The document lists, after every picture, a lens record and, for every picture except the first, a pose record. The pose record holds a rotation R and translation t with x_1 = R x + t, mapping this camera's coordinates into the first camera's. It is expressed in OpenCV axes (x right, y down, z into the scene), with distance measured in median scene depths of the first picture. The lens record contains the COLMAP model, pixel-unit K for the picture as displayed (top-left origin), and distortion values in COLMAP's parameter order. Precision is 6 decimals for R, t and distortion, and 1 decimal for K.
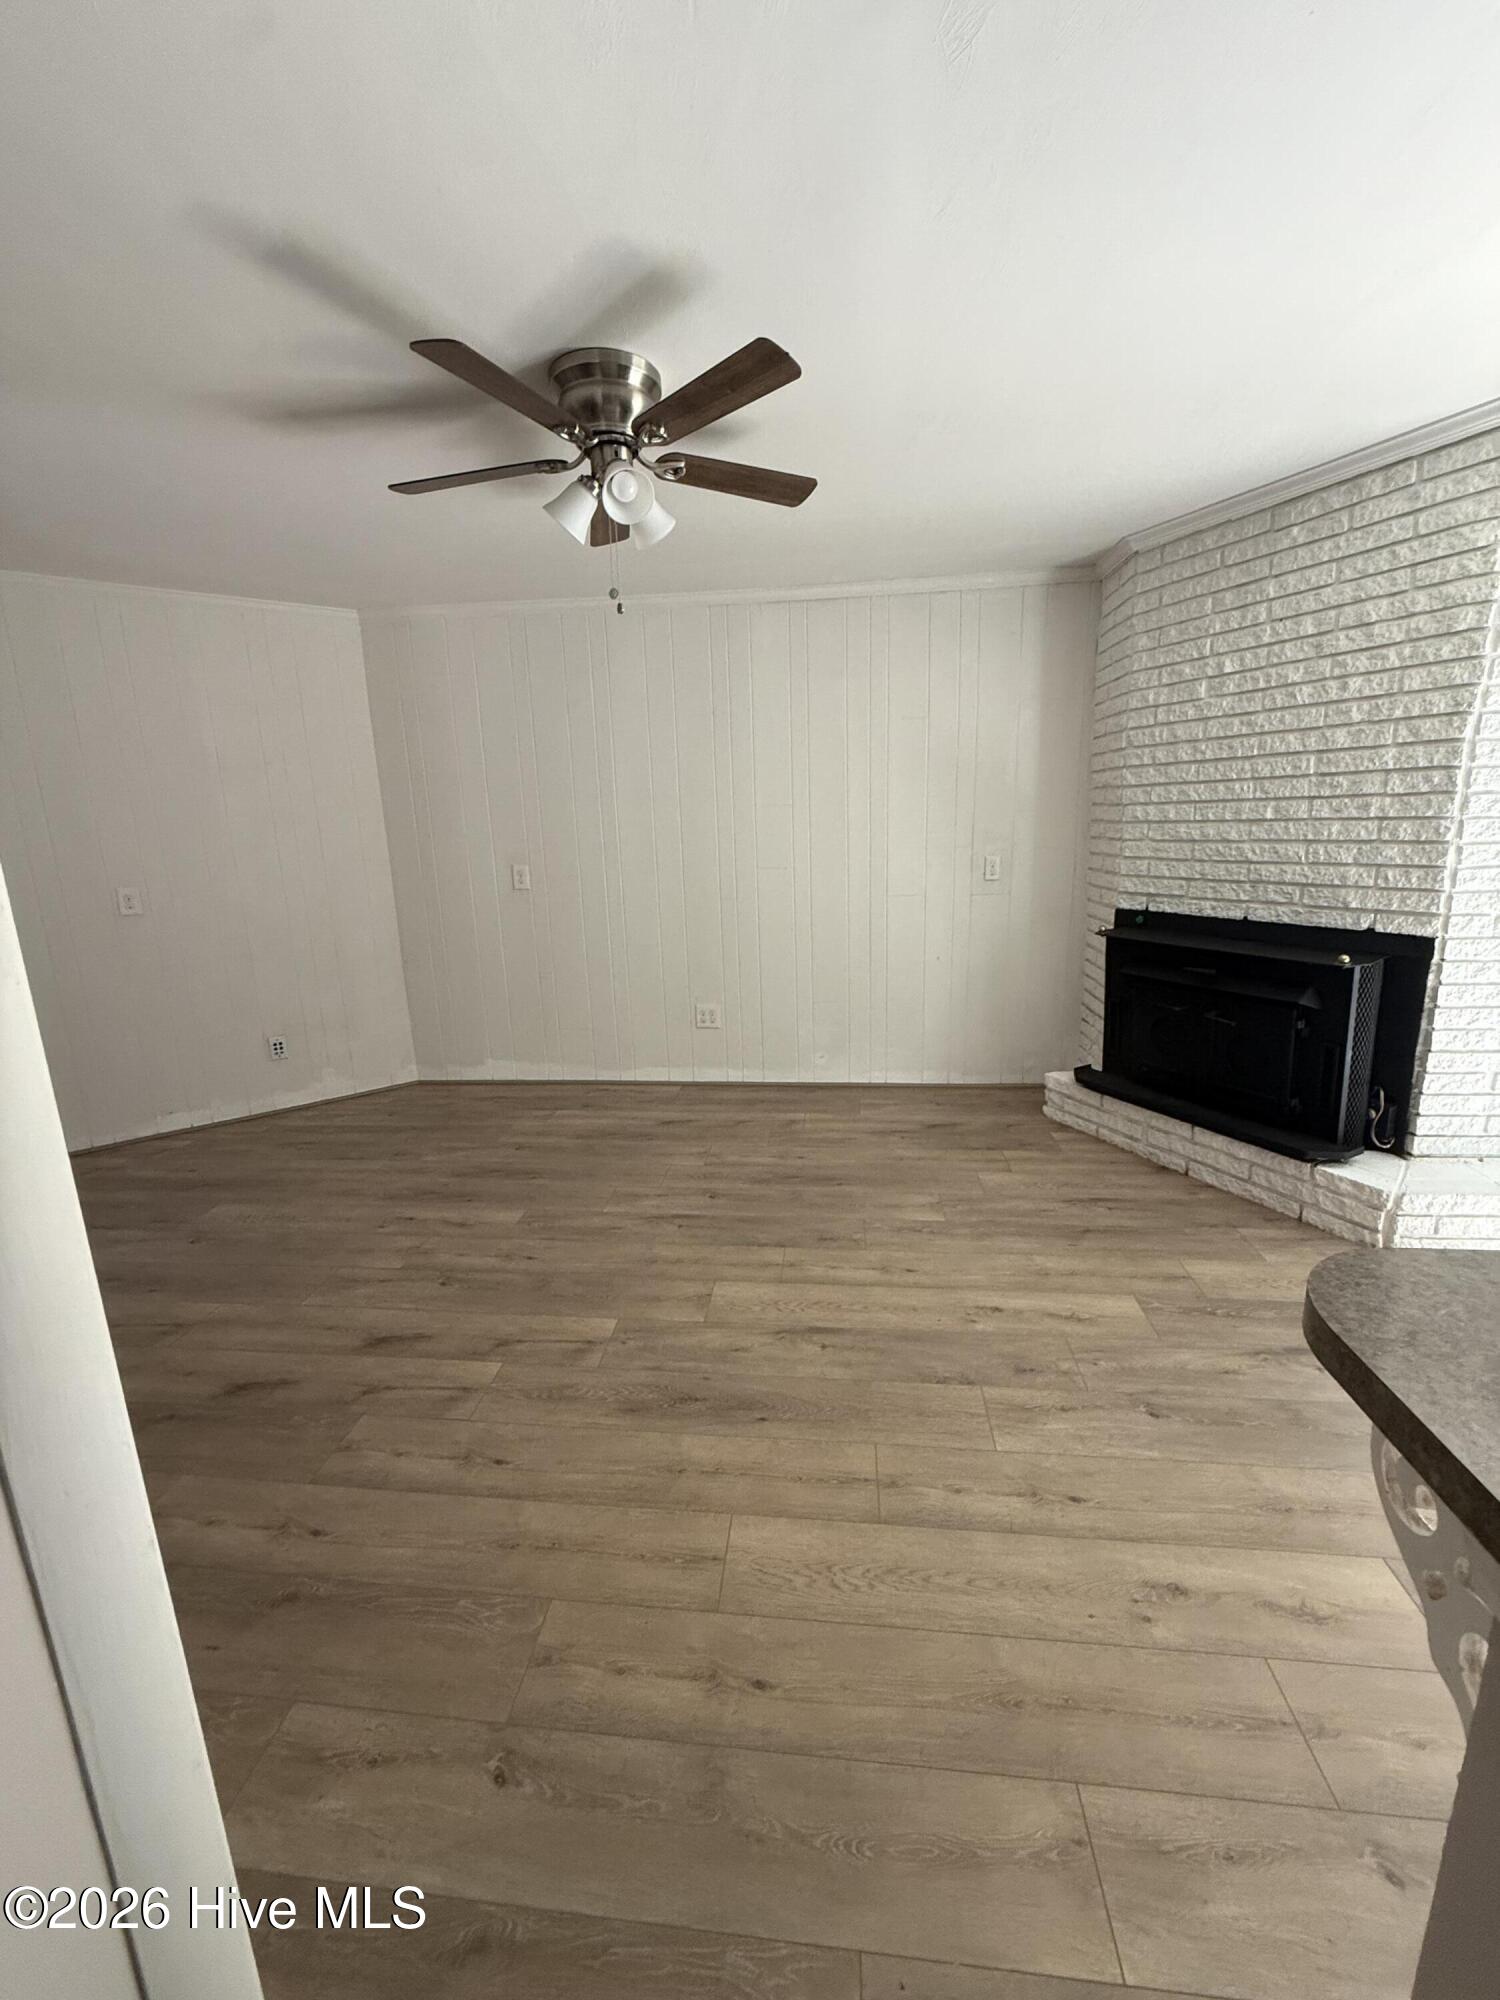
lens RADIAL K [[792.8, 0, 750.8], [0, 792.8, 994.5], [0, 0, 1]] dist [-0.002761, 0.000759]
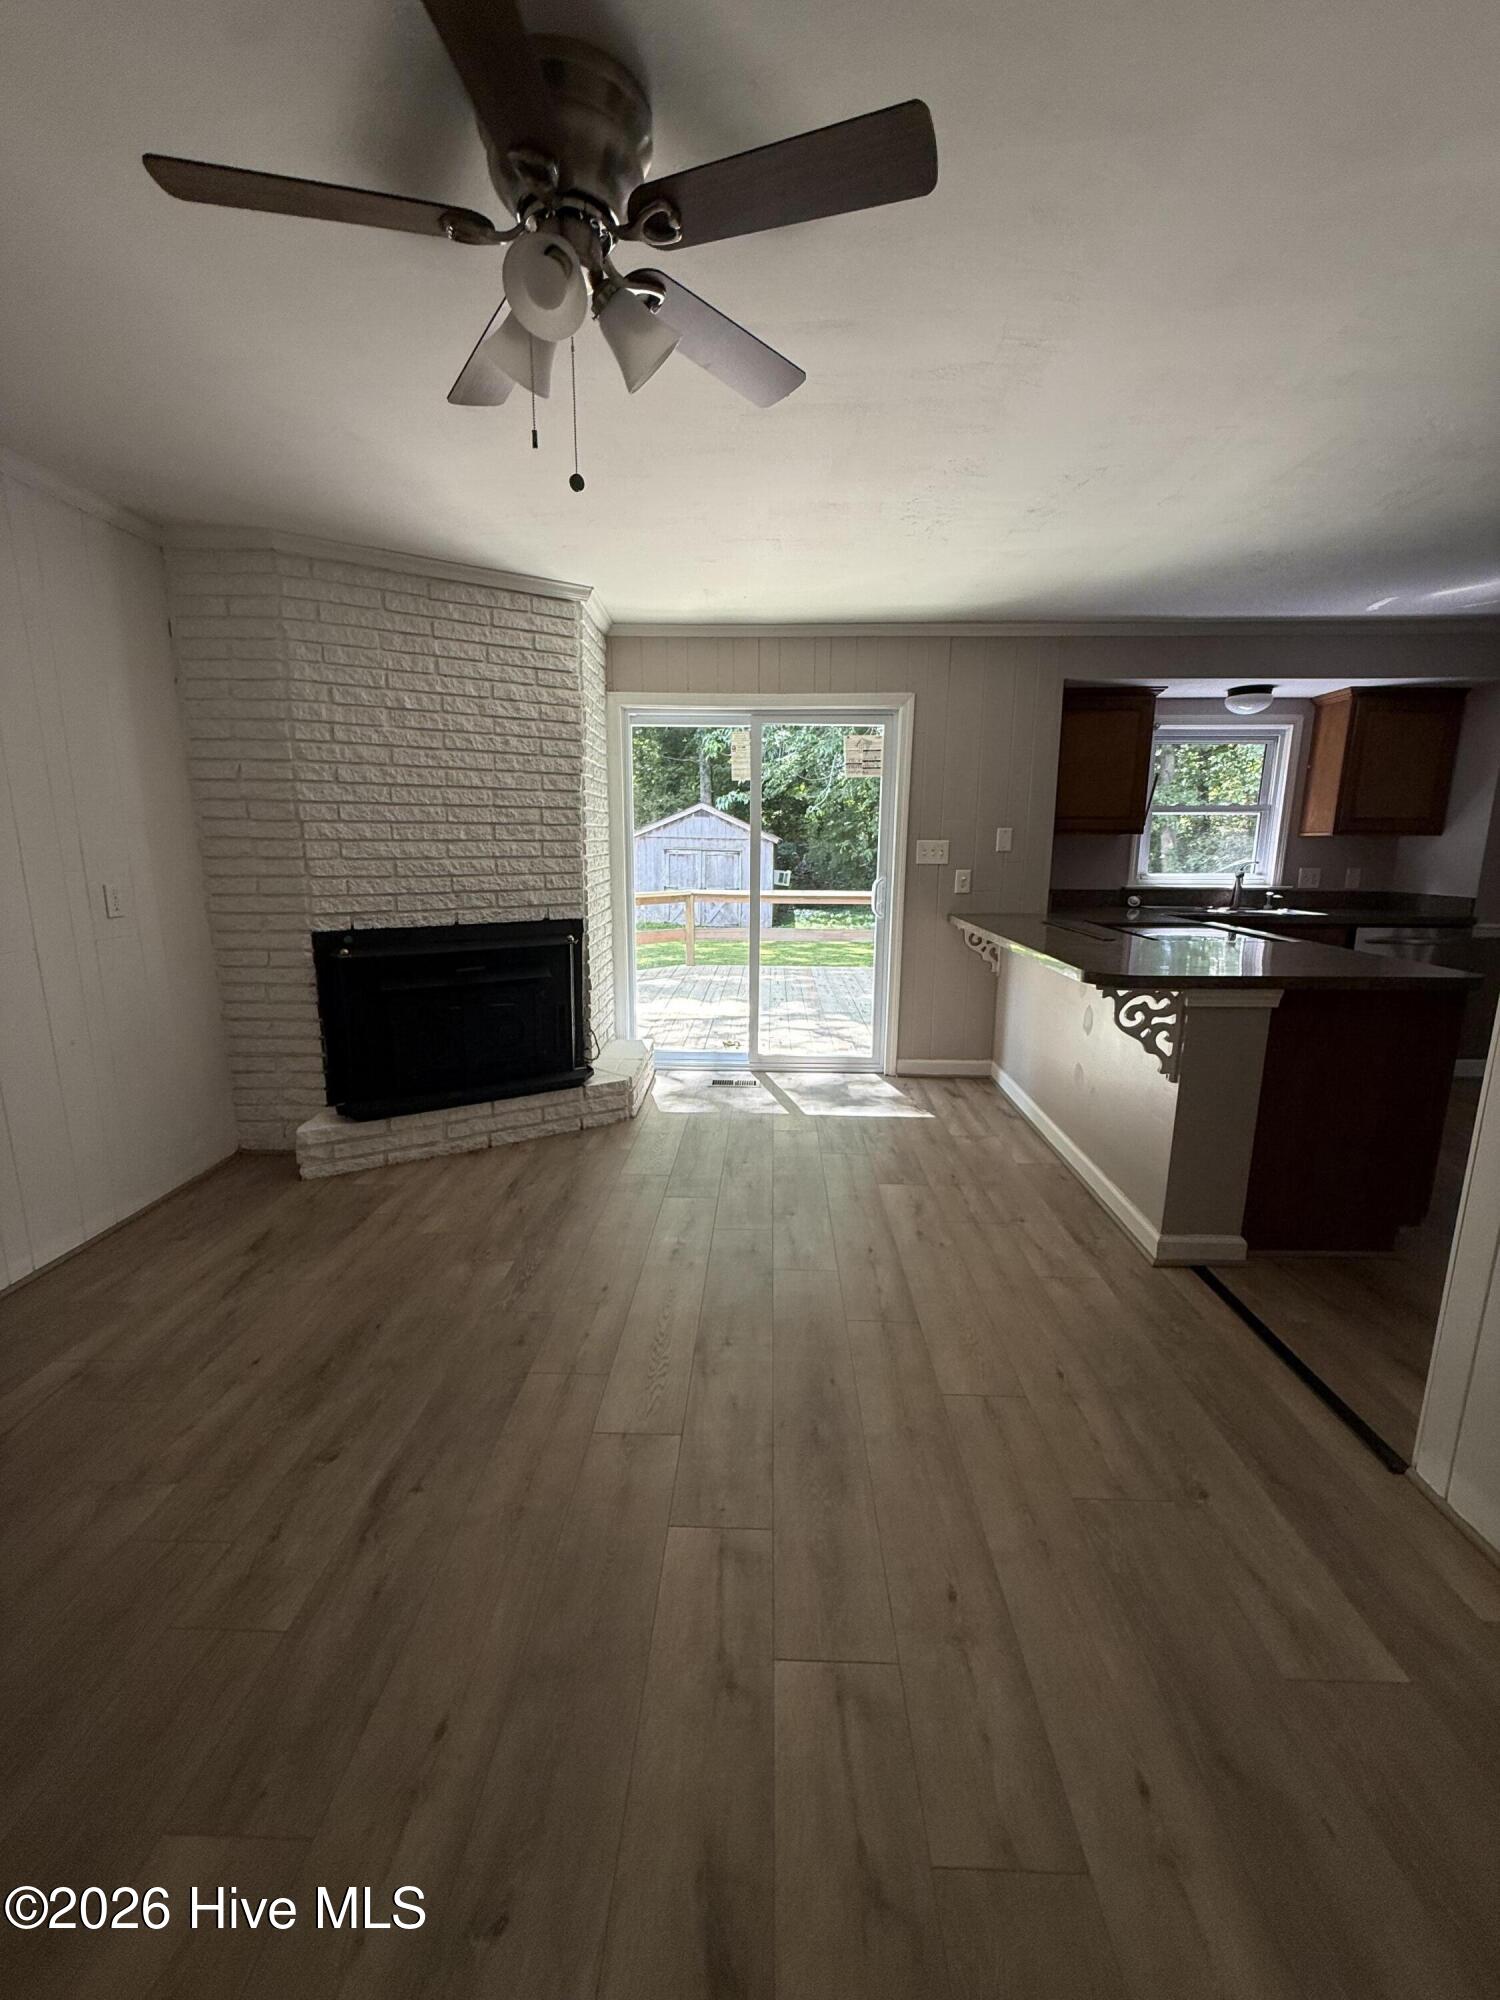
lens RADIAL K [[792.8, 0, 750.8], [0, 792.8, 994.5], [0, 0, 1]] dist [-0.002761, 0.000759]
pose [[-0.078324, -0.160366, 0.983945, -0.607340], [0.211303, 0.961882, 0.173590, -0.110178], [-0.974277, 0.221507, -0.041453, 0.669921]]
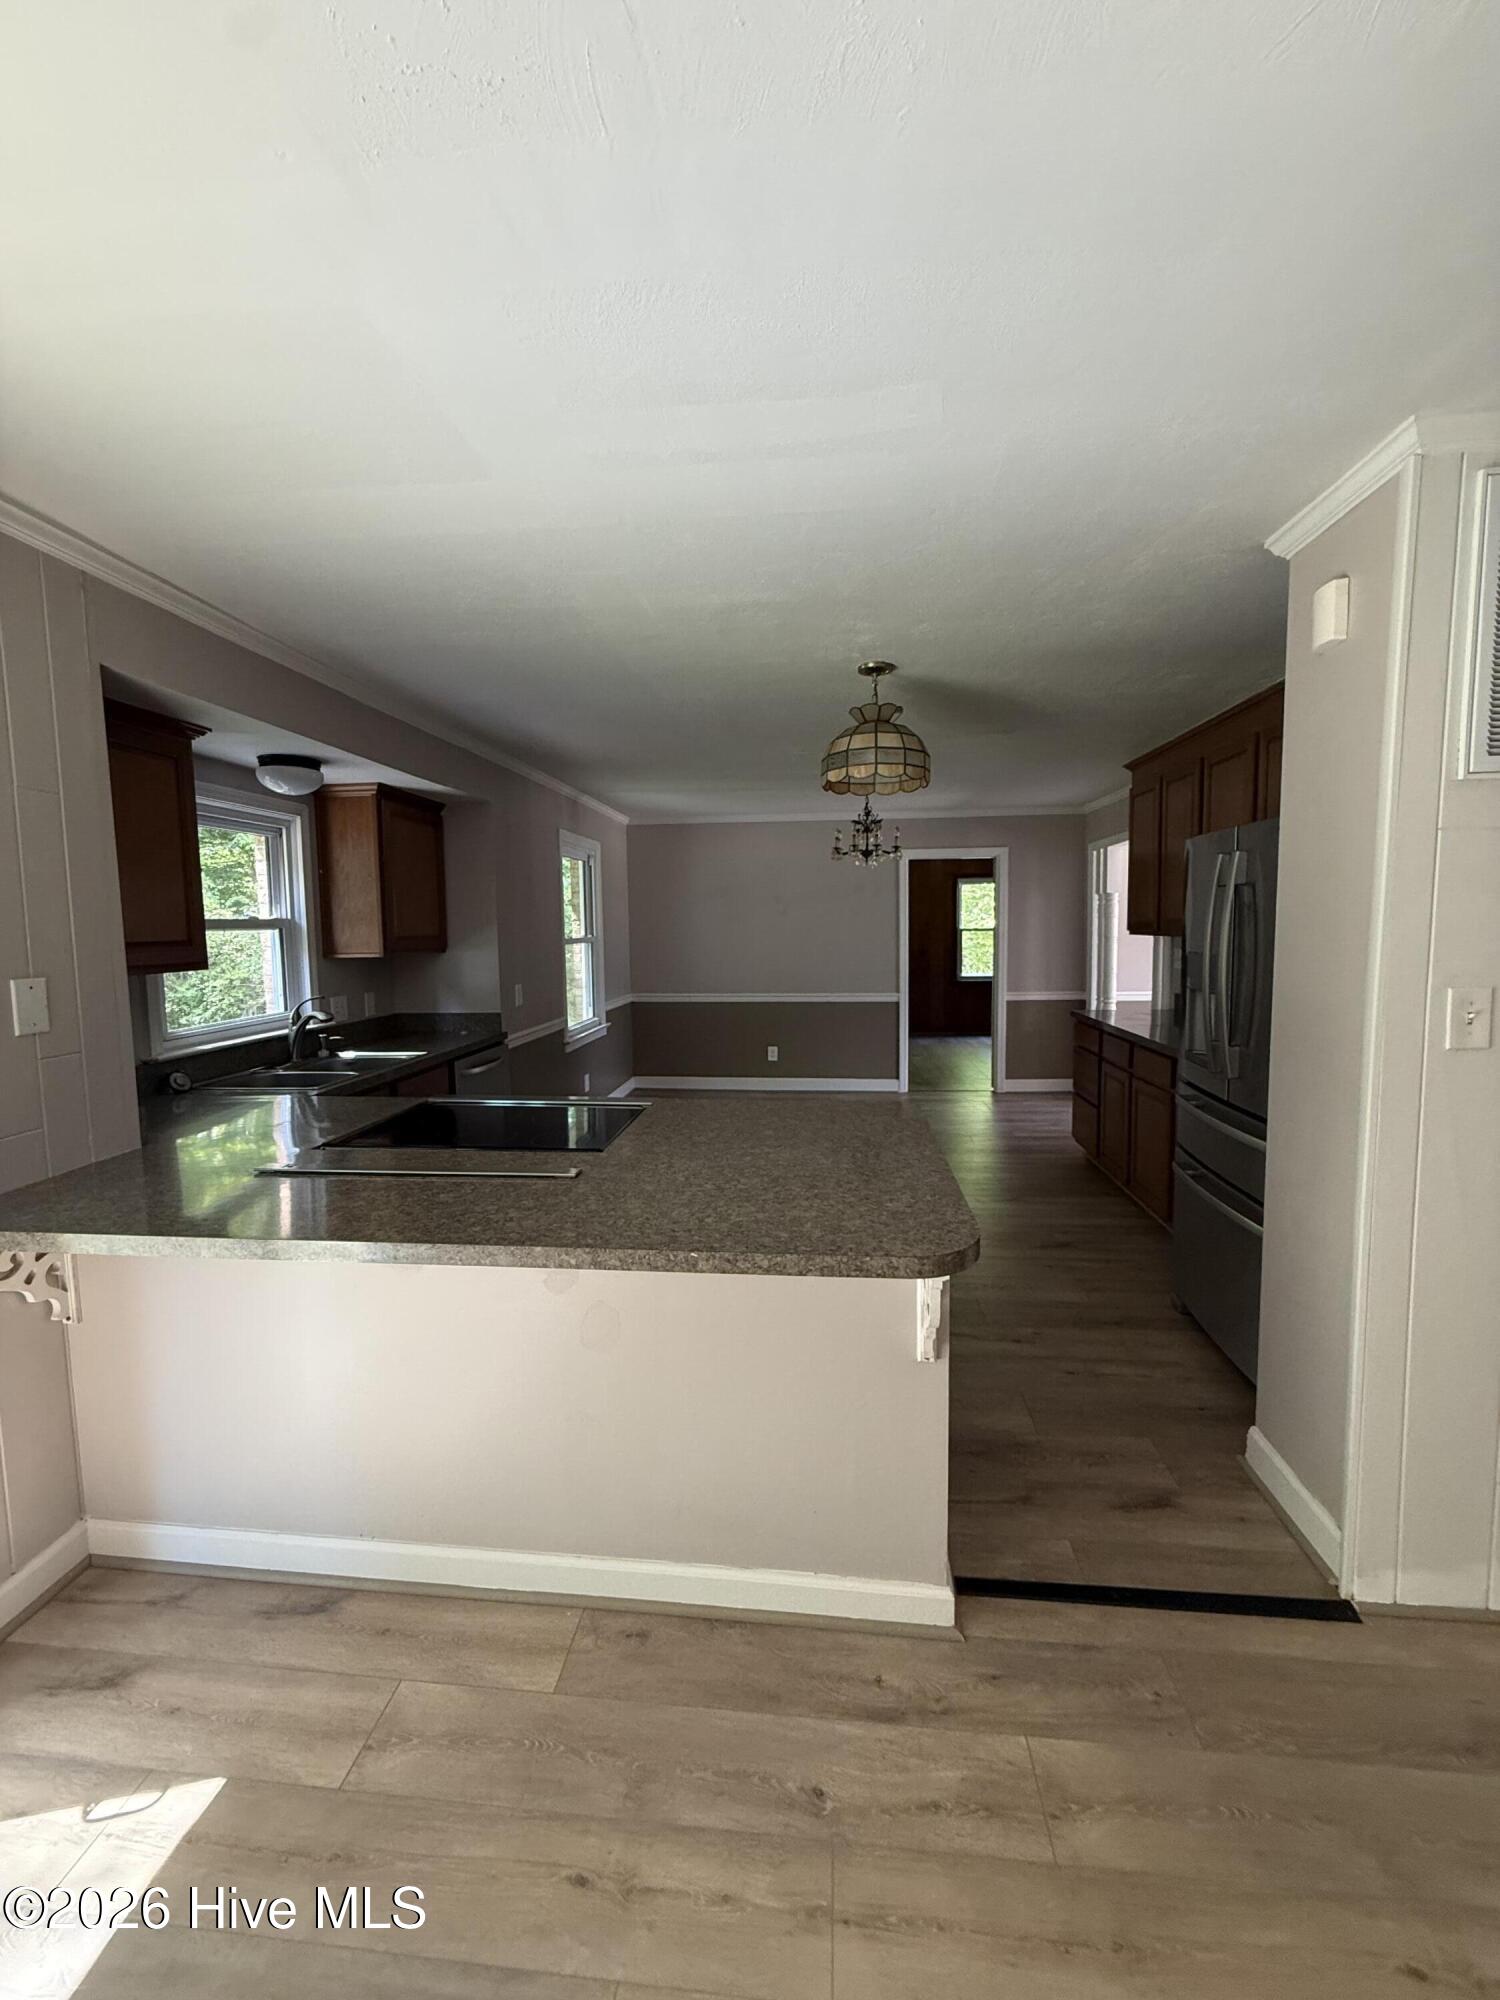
lens RADIAL K [[792.8, 0, 750.8], [0, 792.8, 994.5], [0, 0, 1]] dist [-0.002761, 0.000759]
pose [[-0.999062, 0.043307, 0.000308, 0.314508], [0.041413, 0.953250, 0.299331, -0.204436], [0.012669, 0.299063, -0.954149, 0.674848]]
